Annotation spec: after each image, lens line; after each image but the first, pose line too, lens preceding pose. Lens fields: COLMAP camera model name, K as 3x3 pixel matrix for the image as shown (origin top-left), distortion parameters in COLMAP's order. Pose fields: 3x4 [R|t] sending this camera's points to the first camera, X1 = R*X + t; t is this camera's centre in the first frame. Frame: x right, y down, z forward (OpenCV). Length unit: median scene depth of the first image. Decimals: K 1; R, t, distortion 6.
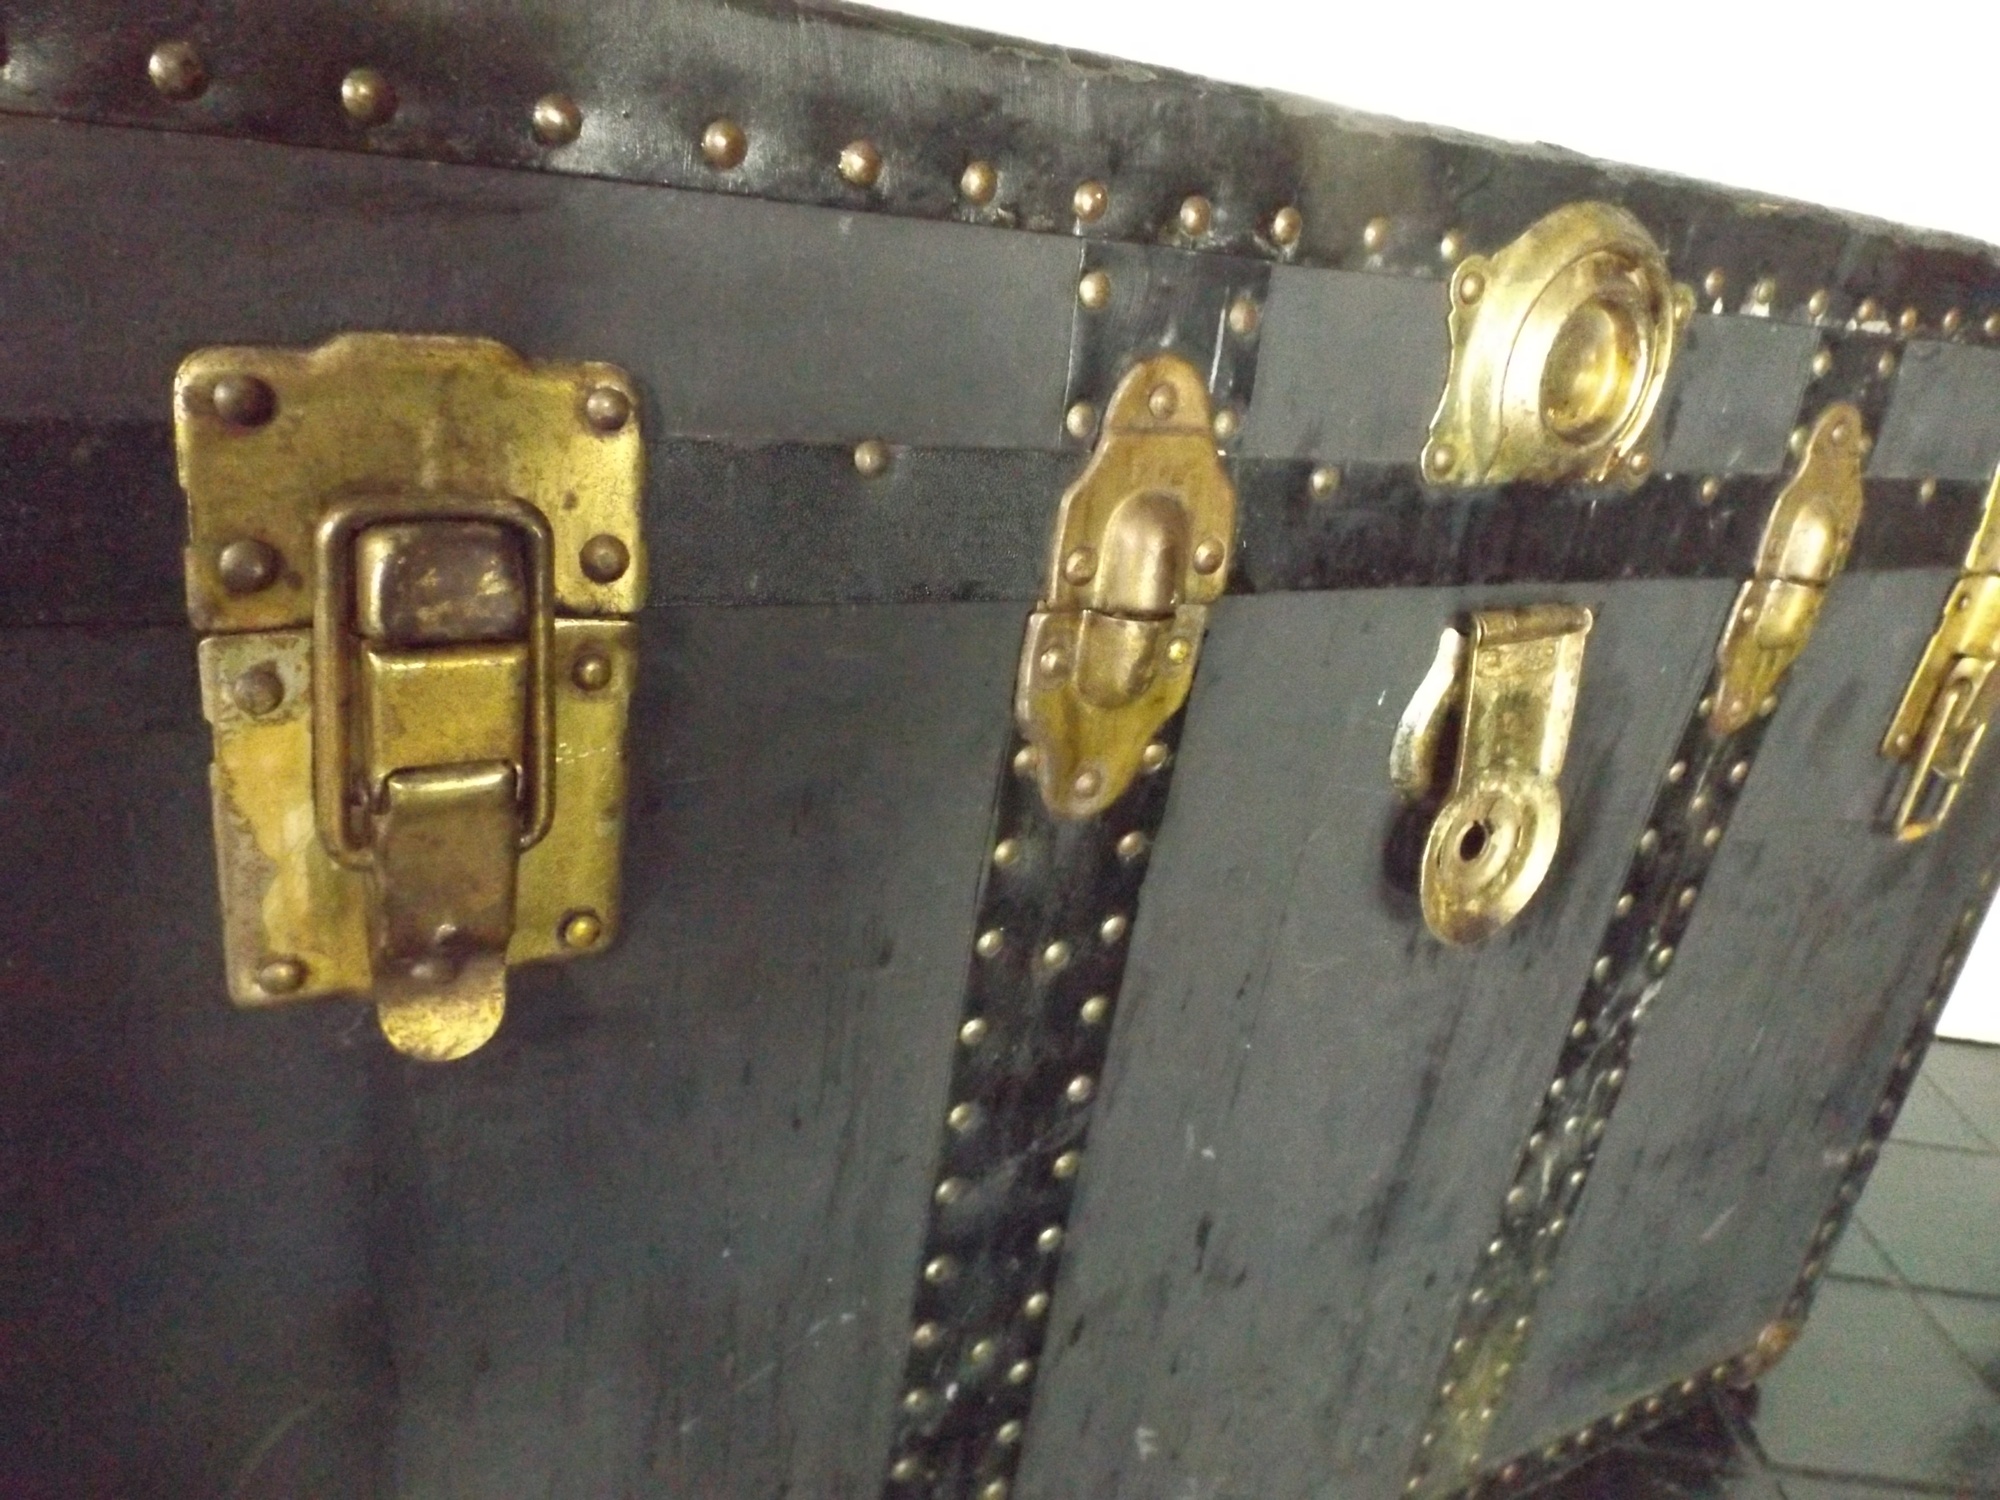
lens RADIAL K [[1386.3, 0, 1000.0], [0, 1386.3, 750.0], [0, 0, 1]] dist [-0.003770, -0.002968]
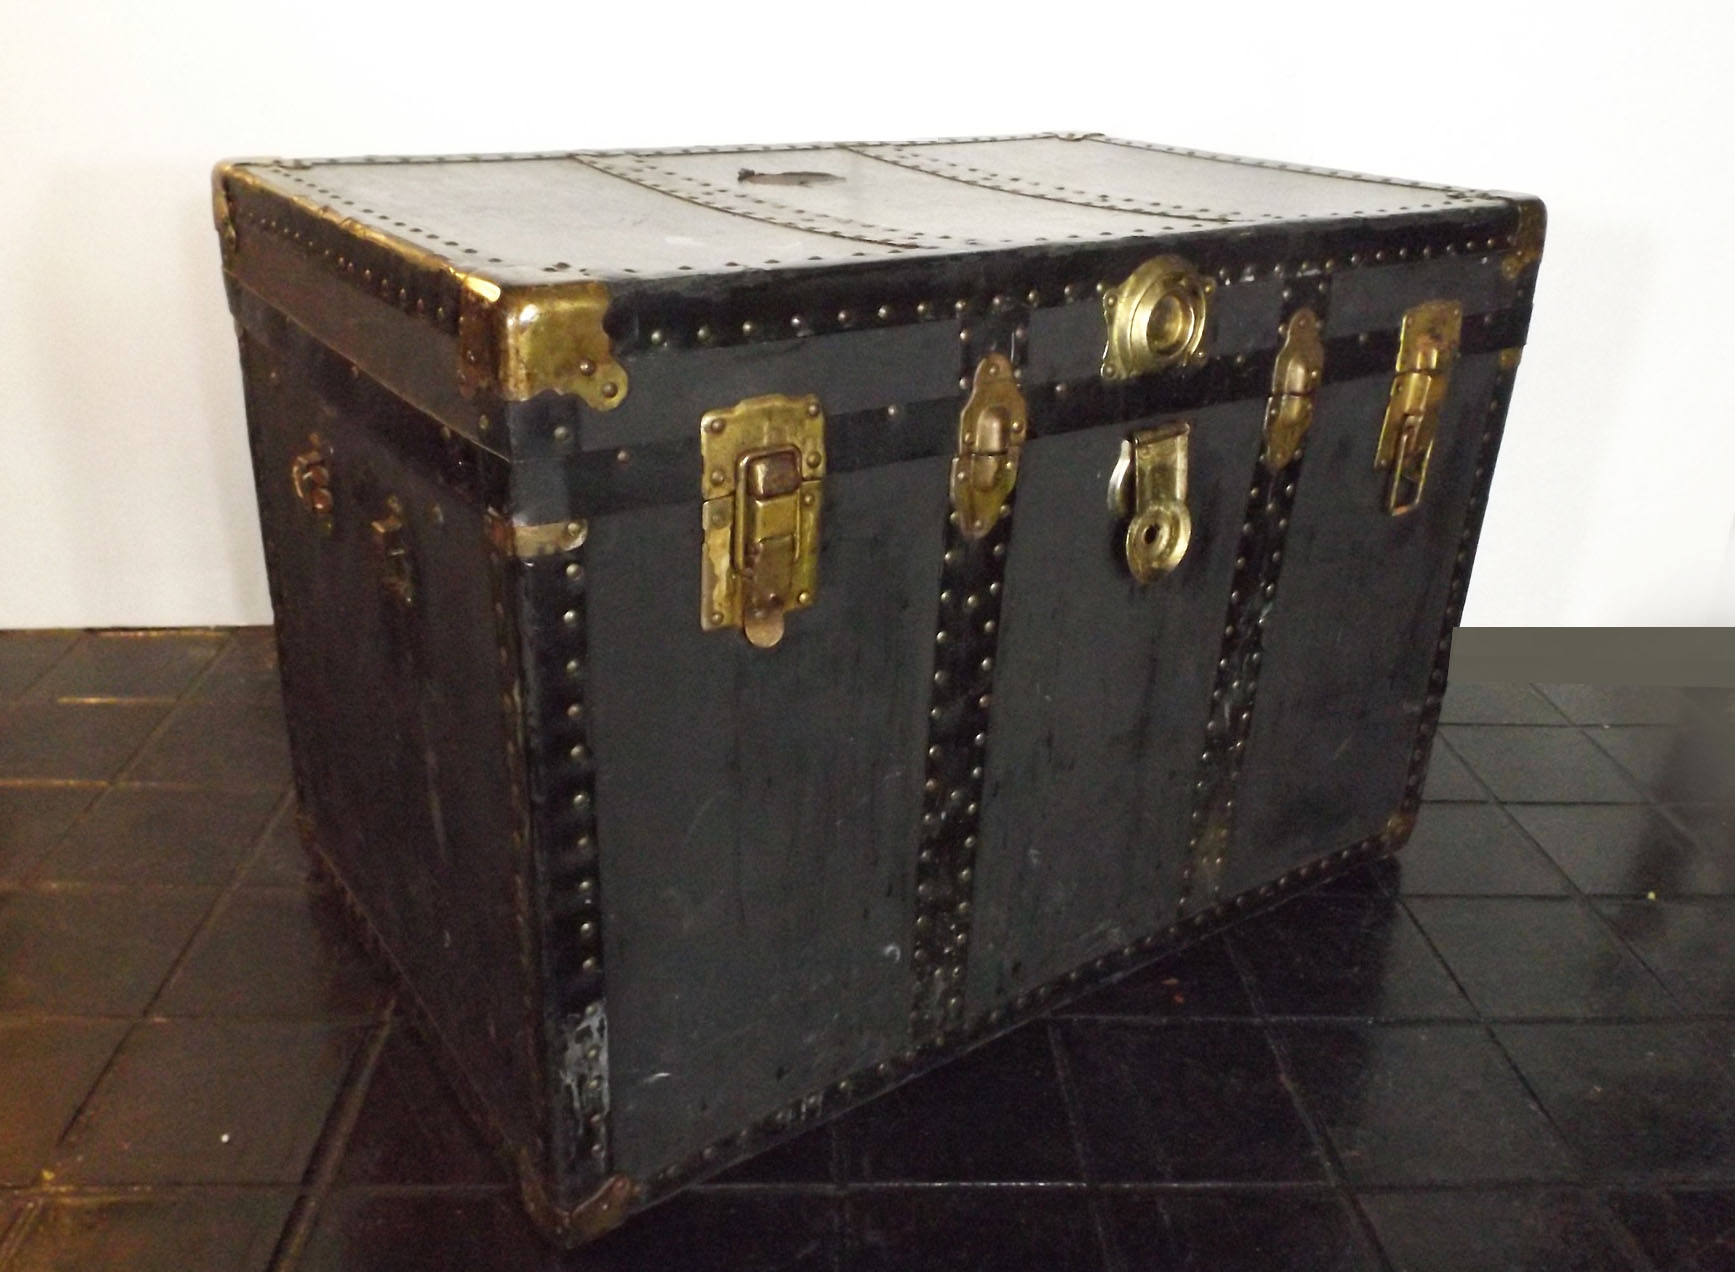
lens RADIAL K [[1384.0, 0, 868.1], [0, 1384.0, 591.0], [0, 0, 1]] dist [-0.002401, -0.005817]
pose [[0.991655, -0.121975, 0.041735, -0.213099], [0.120967, 0.992319, 0.025877, 0.047054], [-0.044571, -0.020613, 0.998794, -1.227495]]
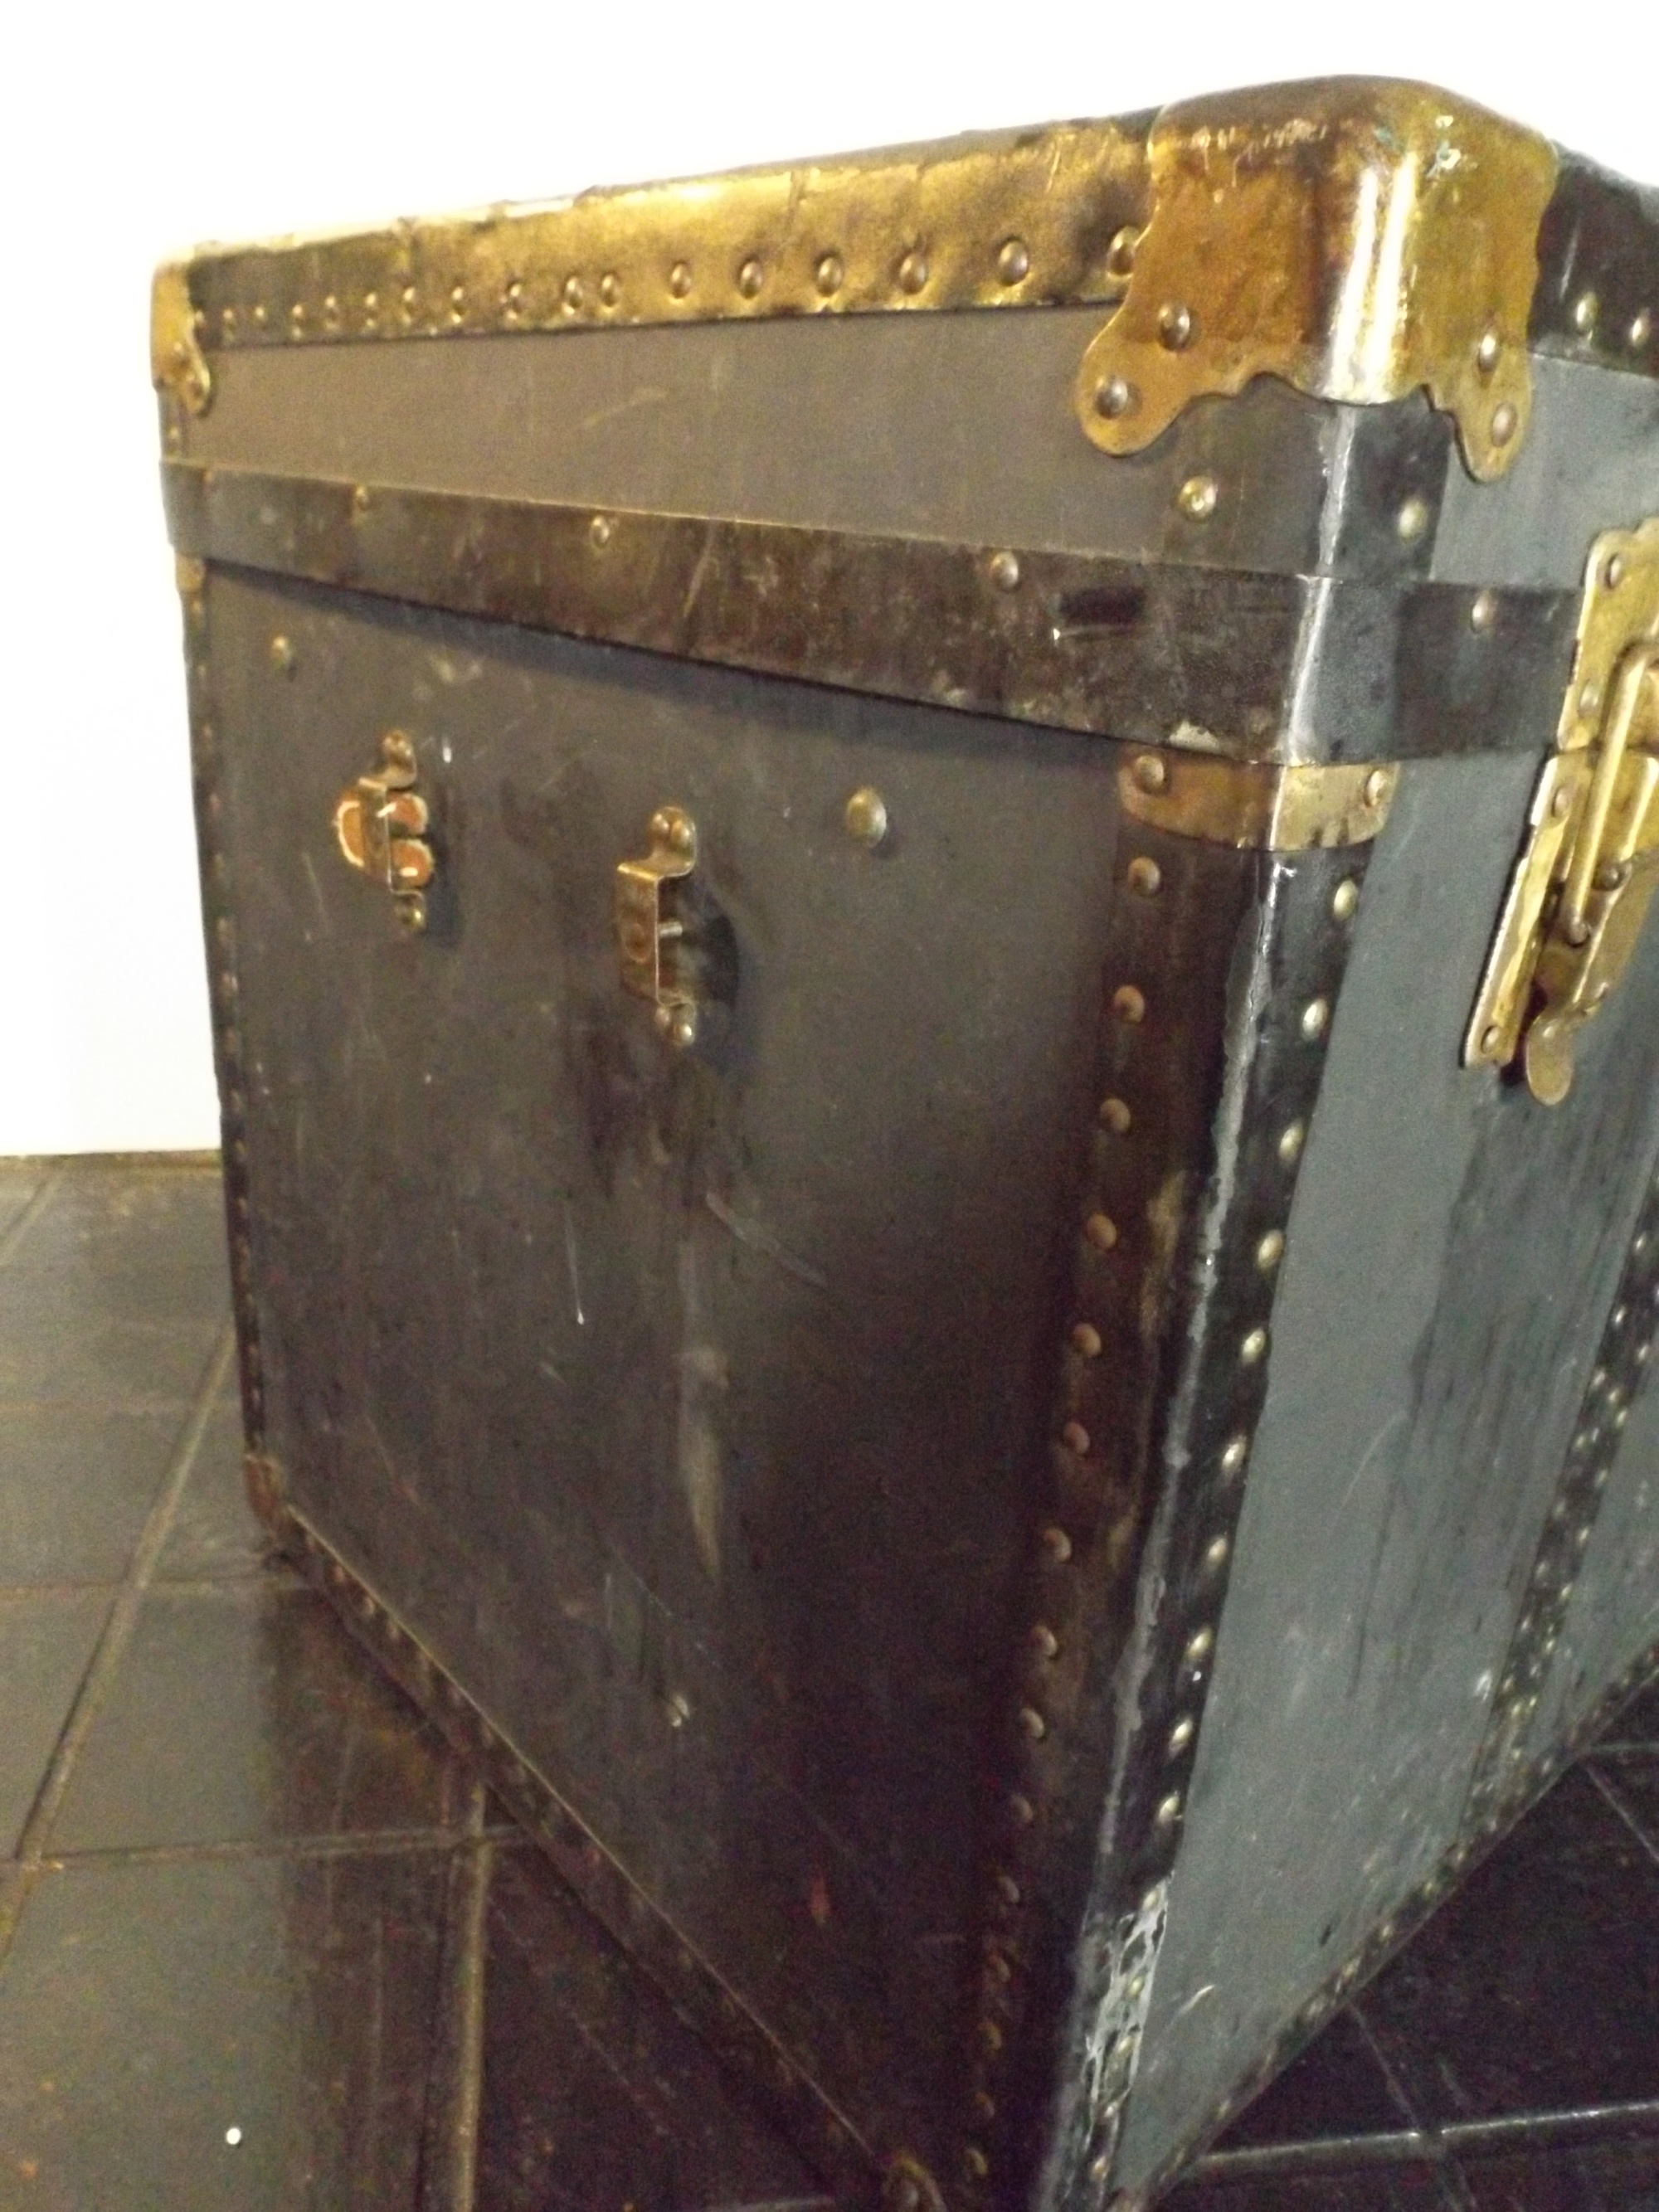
lens RADIAL K [[1533.4, 0, 829.5], [0, 1533.4, 1106.0], [0, 0, 1]] dist [-0.003770, -0.002968]
pose [[0.979943, -0.135400, 0.146213, -0.884134], [0.133821, 0.990791, 0.020628, 0.074784], [-0.147660, -0.000648, 0.989038, -0.213793]]
